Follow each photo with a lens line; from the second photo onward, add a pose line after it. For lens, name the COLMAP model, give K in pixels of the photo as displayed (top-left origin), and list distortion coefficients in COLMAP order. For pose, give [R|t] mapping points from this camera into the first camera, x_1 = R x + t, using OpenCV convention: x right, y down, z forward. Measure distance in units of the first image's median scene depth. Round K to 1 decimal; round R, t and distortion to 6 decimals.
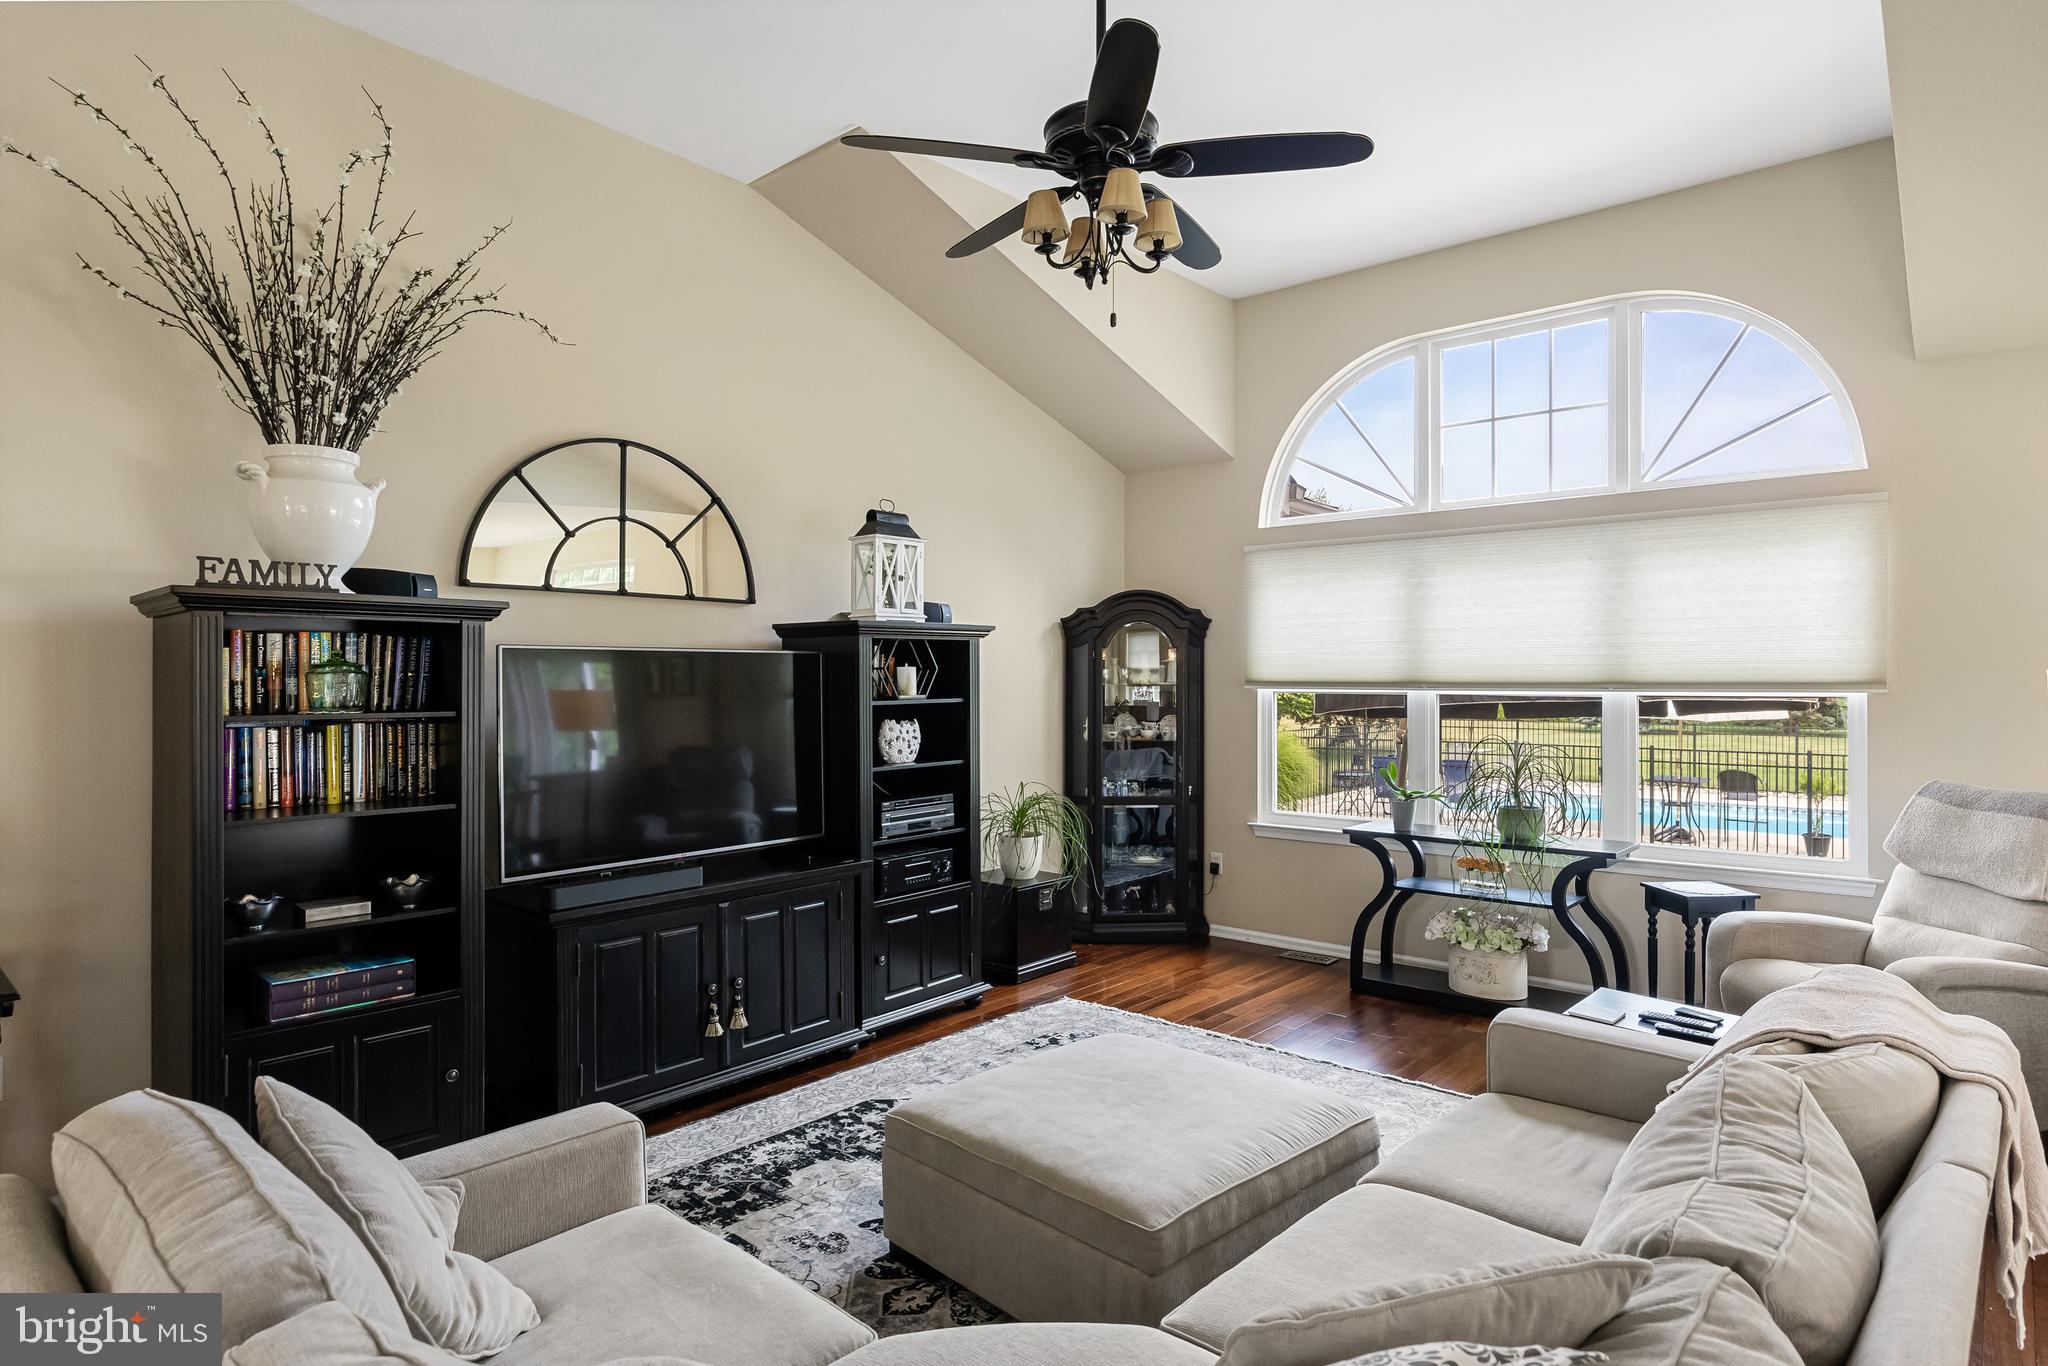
lens RADIAL K [[1109.7, 0, 1024.0], [0, 1109.7, 683.0], [0, 0, 1]] dist [-0.000515, -0.001681]
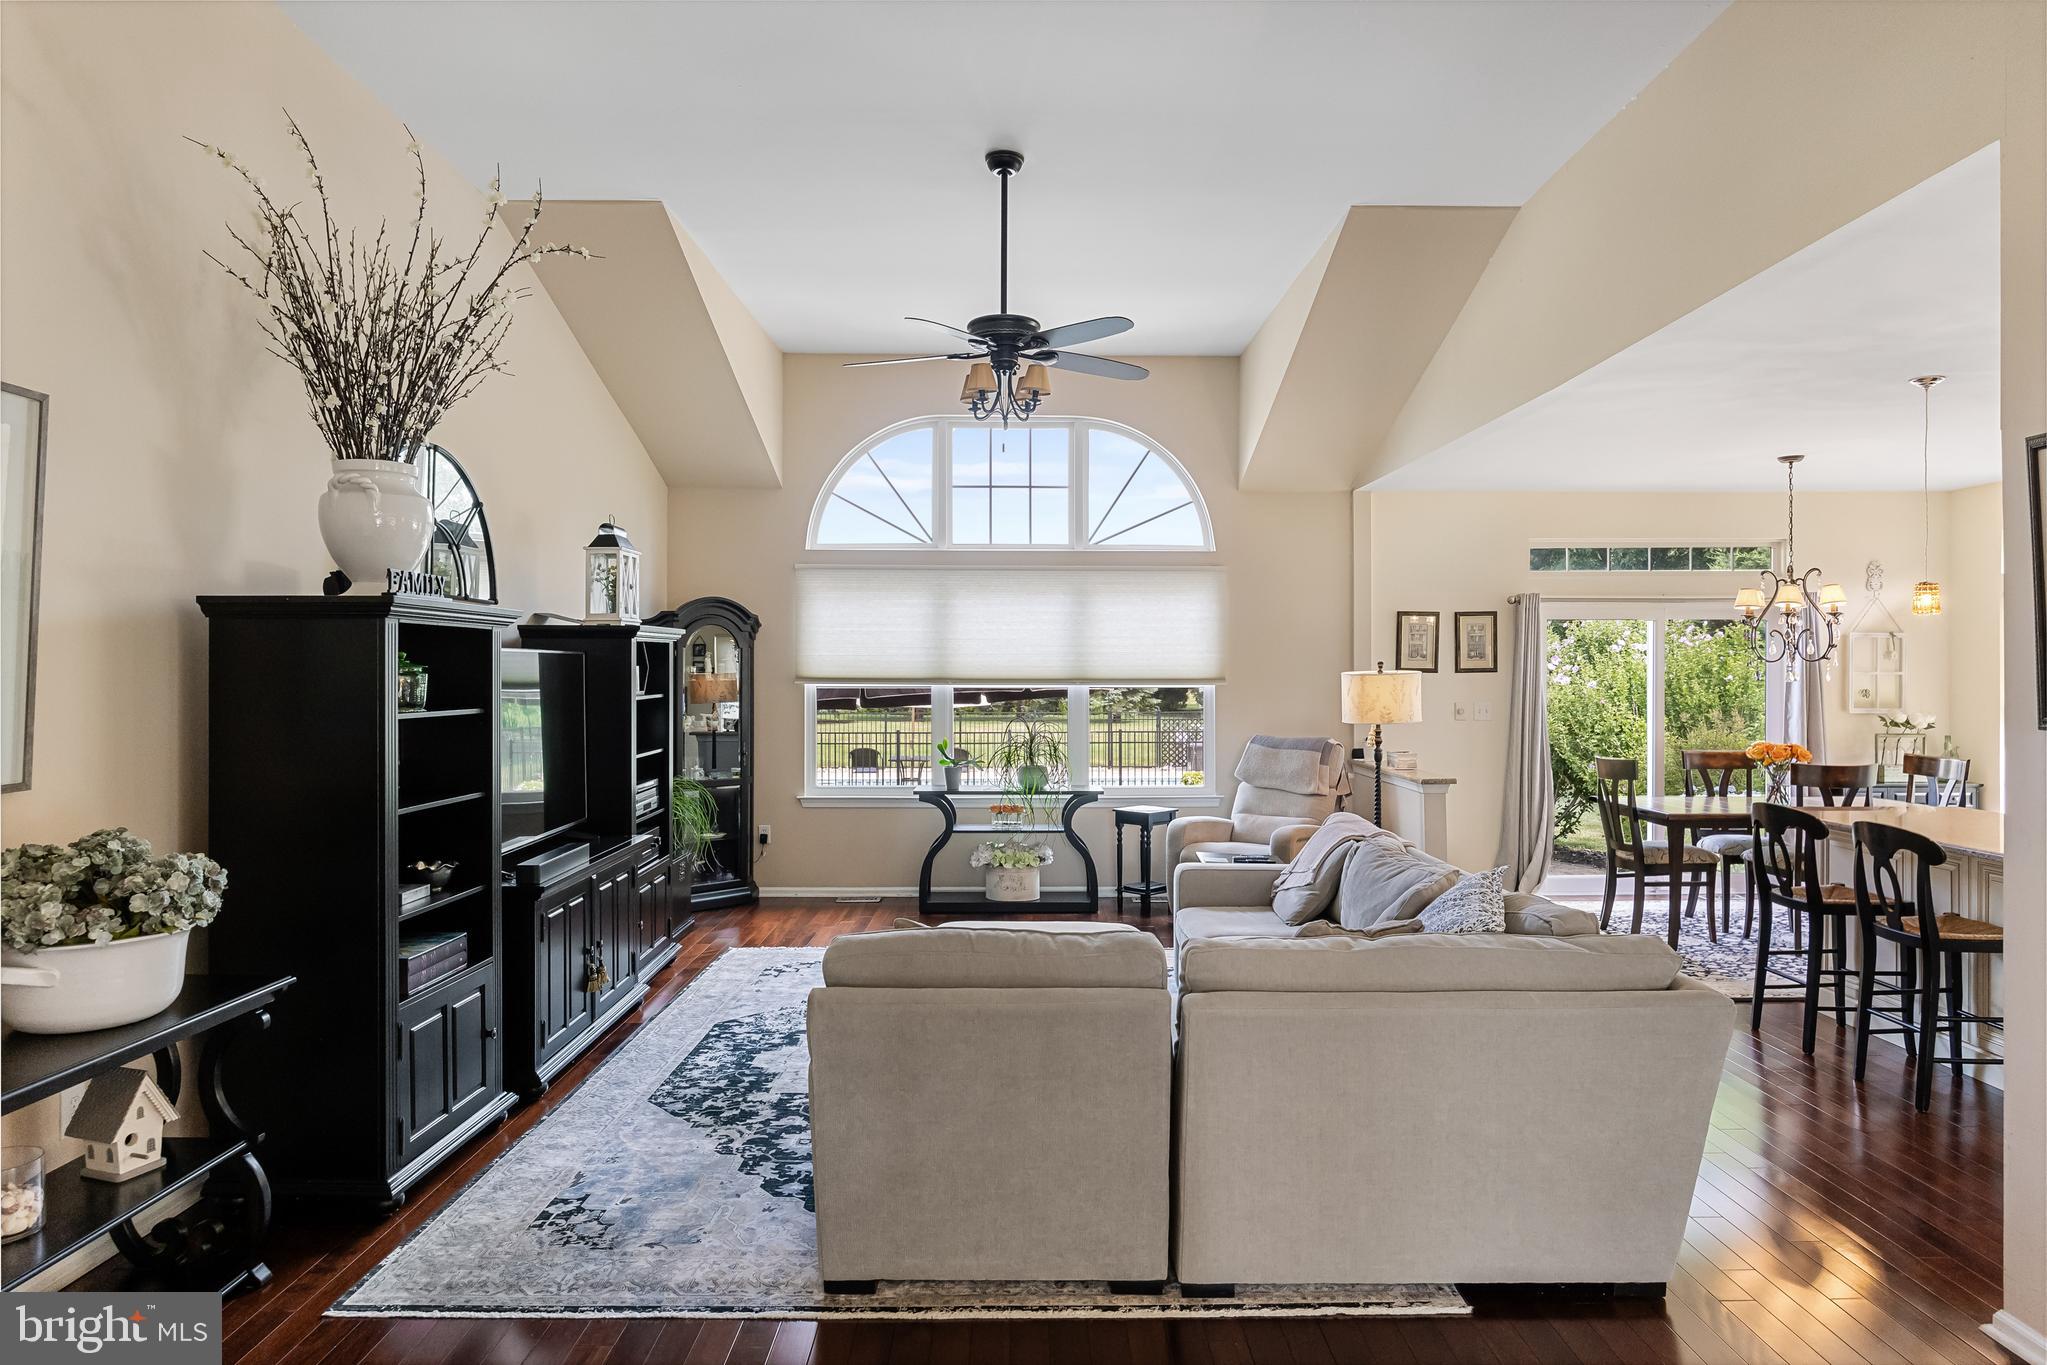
lens RADIAL K [[1212.4, 0, 1023.5], [0, 1212.4, 682.5], [0, 0, 1]] dist [0.001770, -0.000103]
pose [[0.755966, -0.003552, 0.654601, -0.602851], [-0.000310, 0.999983, 0.005785, -0.004971], [-0.654610, -0.004576, 0.755953, -0.180142]]
